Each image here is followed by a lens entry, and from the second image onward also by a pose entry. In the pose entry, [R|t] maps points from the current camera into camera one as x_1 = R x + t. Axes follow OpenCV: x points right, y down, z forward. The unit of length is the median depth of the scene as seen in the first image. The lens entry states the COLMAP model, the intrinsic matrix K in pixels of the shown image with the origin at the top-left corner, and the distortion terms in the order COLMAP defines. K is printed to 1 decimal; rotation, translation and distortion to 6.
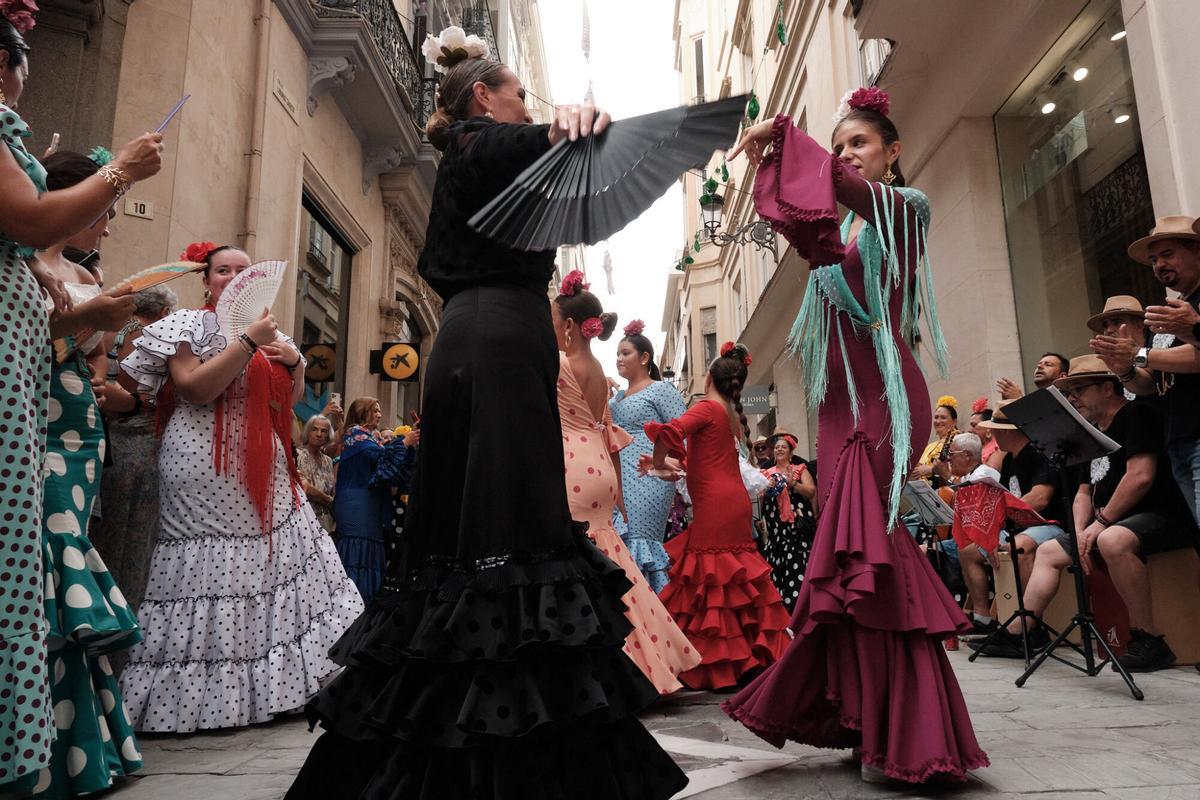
lens RADIAL K [[830.2, 0, 627.8], [0, 830.2, 405.7], [0, 0, 1]] dist [0.023743, -0.012869]
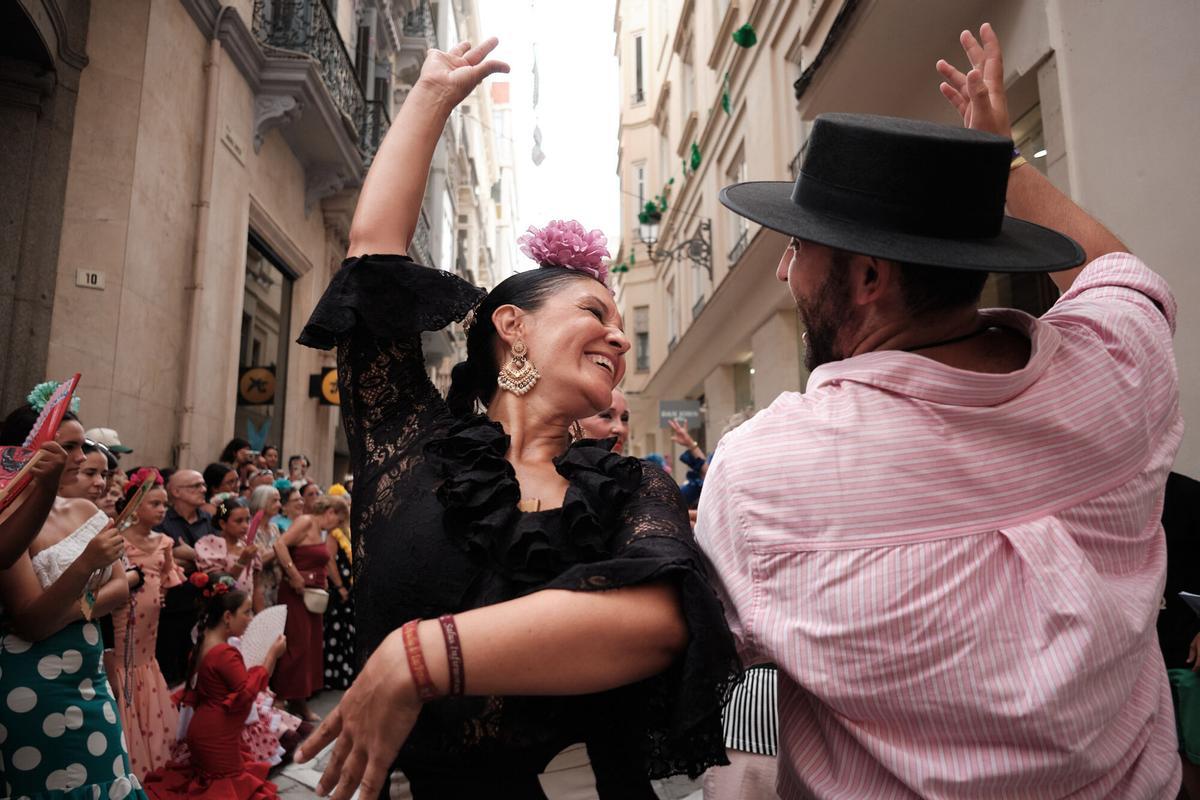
lens RADIAL K [[830.2, 0, 592.1], [0, 830.2, 389.2], [0, 0, 1]] dist [0.023743, -0.012869]
pose [[0.998610, 0.024750, 0.046529, -0.017213], [-0.026200, 0.999182, 0.030816, -0.103259], [-0.045729, -0.031992, 0.998441, -0.025691]]
